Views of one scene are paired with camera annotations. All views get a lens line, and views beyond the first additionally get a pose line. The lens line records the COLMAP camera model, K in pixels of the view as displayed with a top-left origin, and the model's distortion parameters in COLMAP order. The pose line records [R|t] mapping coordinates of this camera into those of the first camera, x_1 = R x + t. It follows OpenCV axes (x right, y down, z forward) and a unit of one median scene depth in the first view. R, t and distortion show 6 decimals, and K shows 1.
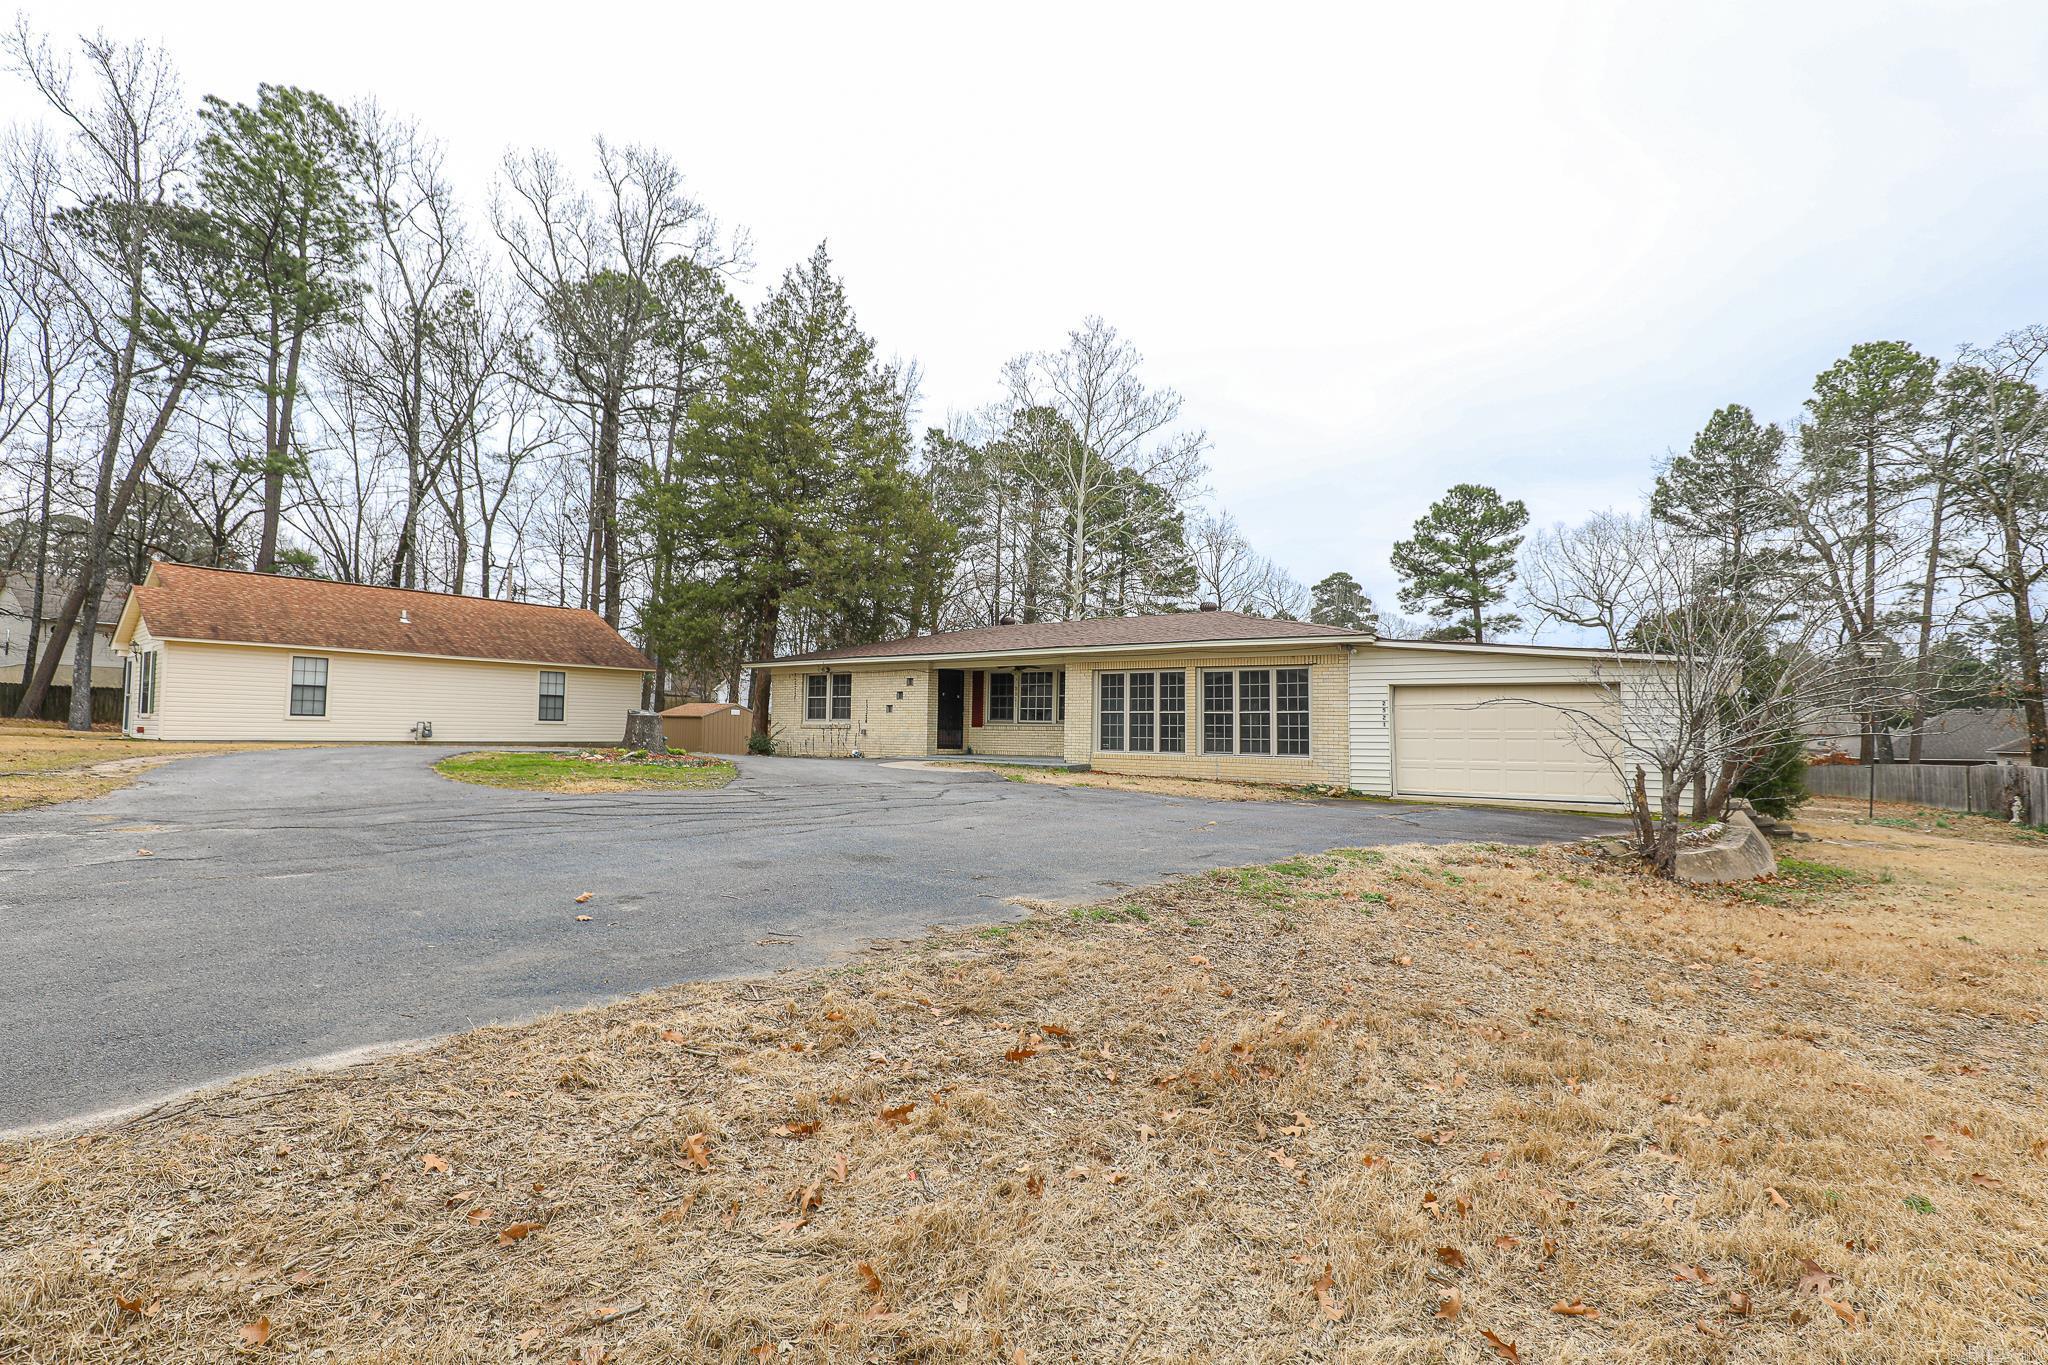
lens RADIAL K [[935.9, 0, 1030.4], [0, 935.9, 688.4], [0, 0, 1]] dist [-0.033410, 0.001027]
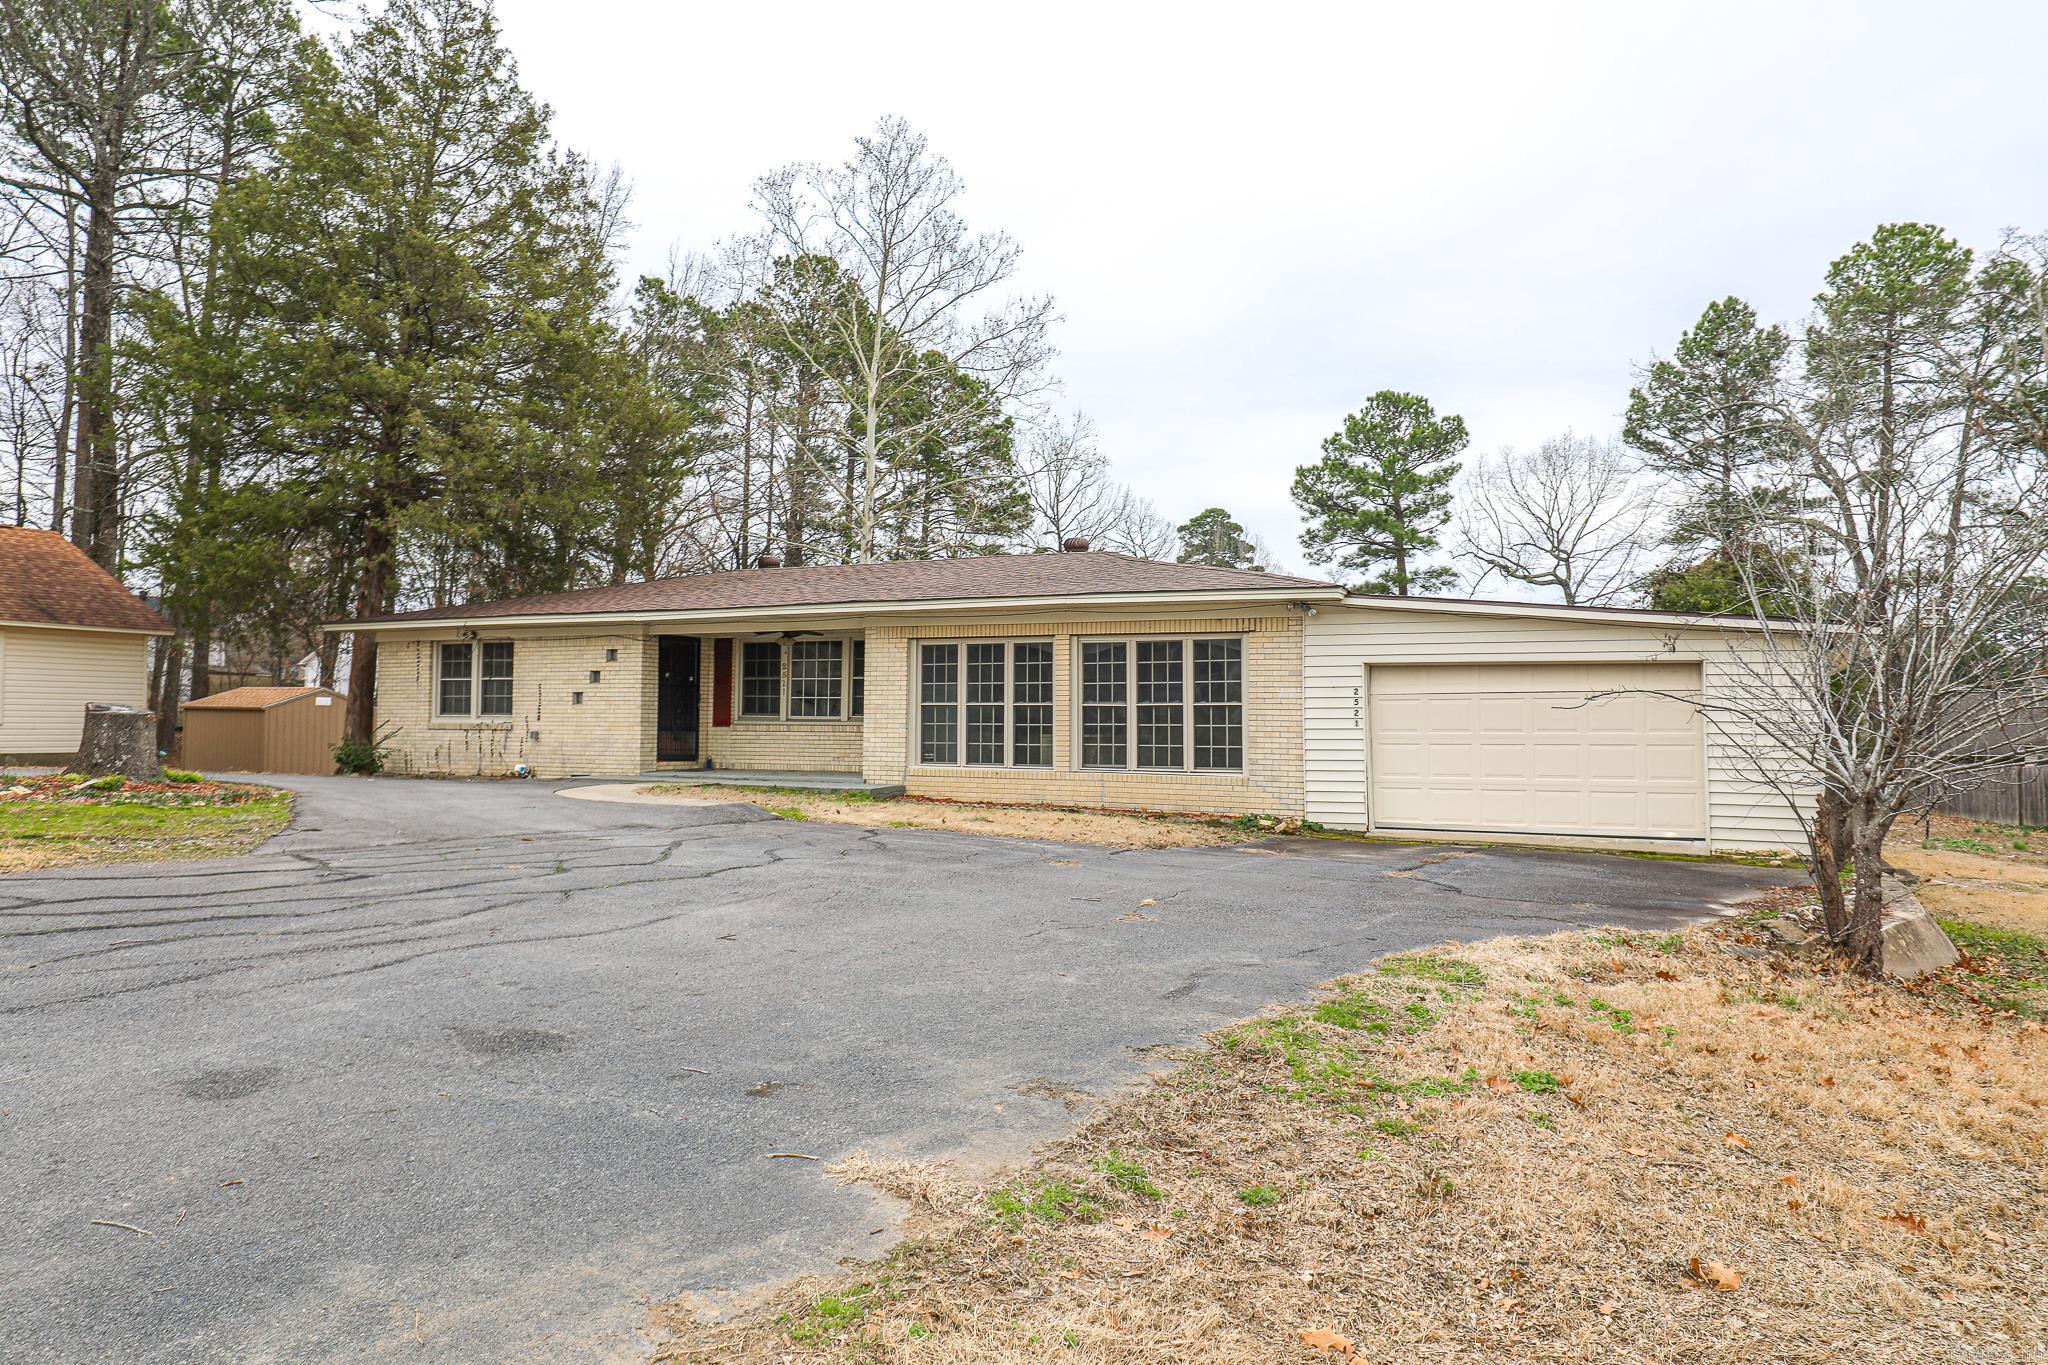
lens RADIAL K [[1284.0, 0, 1033.5], [0, 1284.0, 691.4], [0, 0, 1]] dist [-0.001889, -0.003362]
pose [[0.982433, -0.000772, 0.186616, -0.009004], [-0.003386, 0.999753, 0.021962, -0.001884], [-0.186587, -0.022208, 0.982187, 0.077011]]
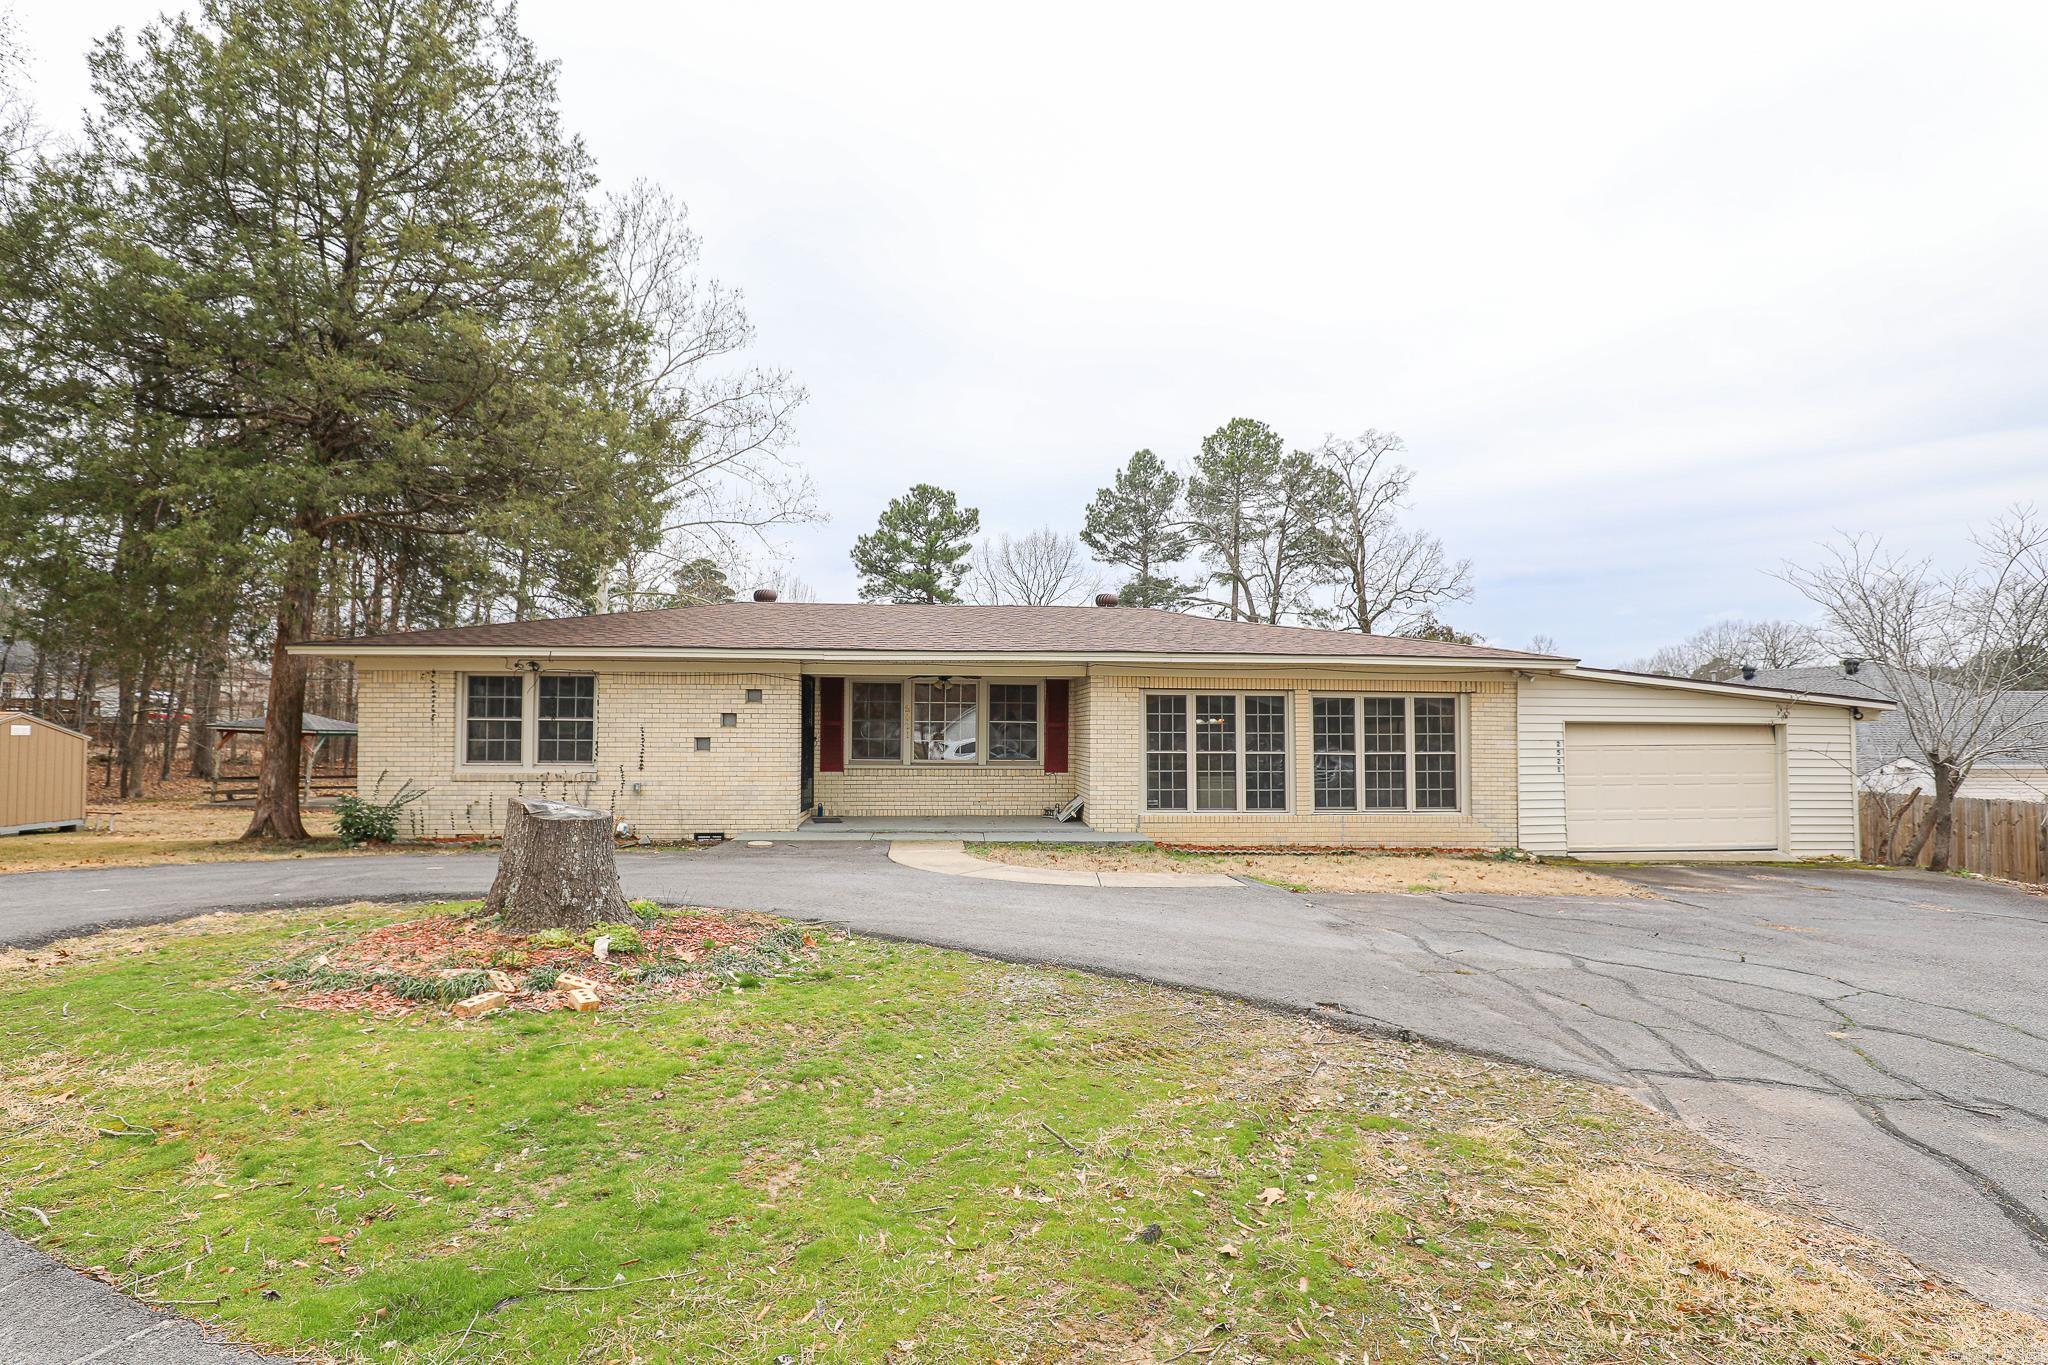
lens RADIAL K [[958.1, 0, 981.4], [0, 958.1, 705.6], [0, 0, 1]] dist [-0.027371, 0.000821]
pose [[0.770513, 0.006186, 0.637395, -0.293432], [-0.024111, 0.999520, 0.019446, -0.011765], [-0.636968, -0.030352, 0.770292, 0.362220]]
